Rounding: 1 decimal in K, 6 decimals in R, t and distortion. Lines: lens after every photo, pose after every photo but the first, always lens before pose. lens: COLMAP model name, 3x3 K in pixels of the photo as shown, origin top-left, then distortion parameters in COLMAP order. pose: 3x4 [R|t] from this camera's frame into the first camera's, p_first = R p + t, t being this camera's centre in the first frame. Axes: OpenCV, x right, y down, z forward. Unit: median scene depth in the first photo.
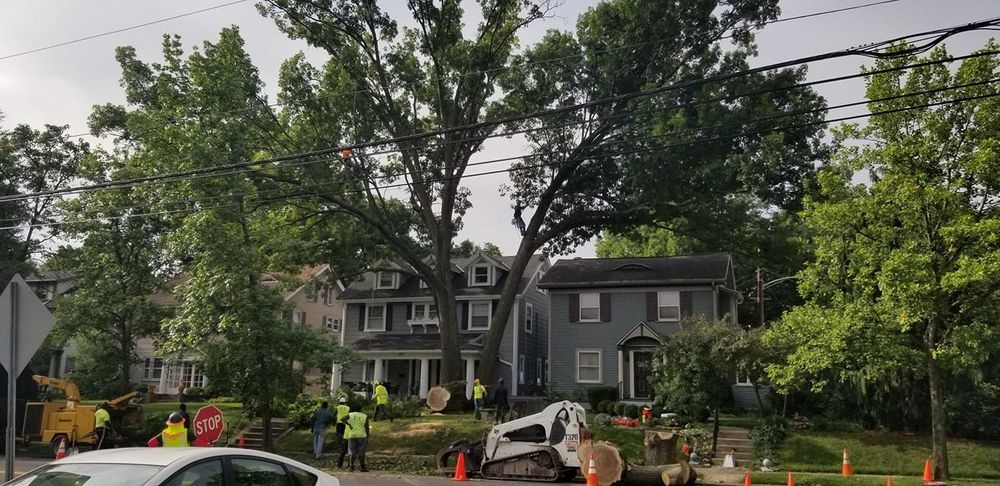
lens RADIAL K [[898.4, 0, 500.0], [0, 898.4, 243.0], [0, 0, 1]] dist [0.068173, -0.001704]
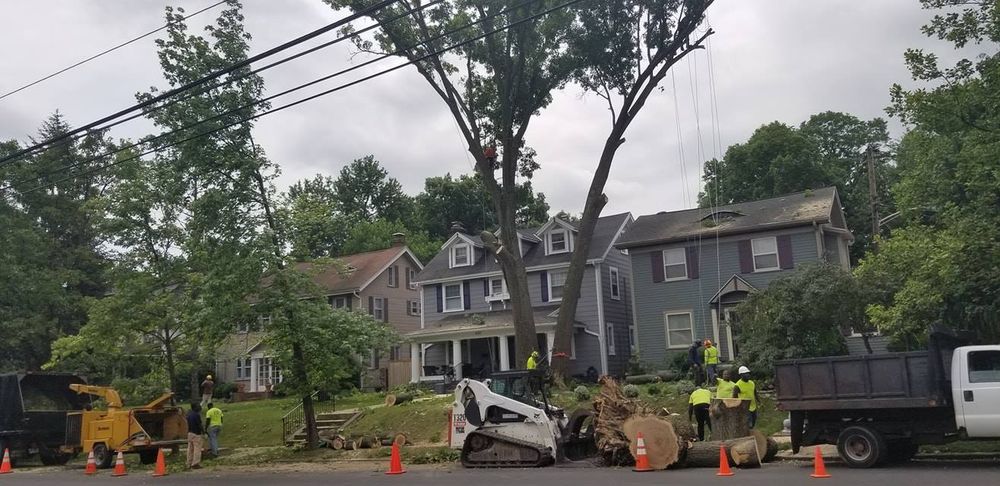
lens RADIAL K [[899.9, 0, 495.6], [0, 899.9, 251.8], [0, 0, 1]] dist [0.066674, -0.003861]
pose [[0.986115, -0.092869, -0.137670, 0.048570], [0.097305, 0.994919, 0.025840, 0.018735], [0.134571, -0.038877, 0.990141, 0.087114]]
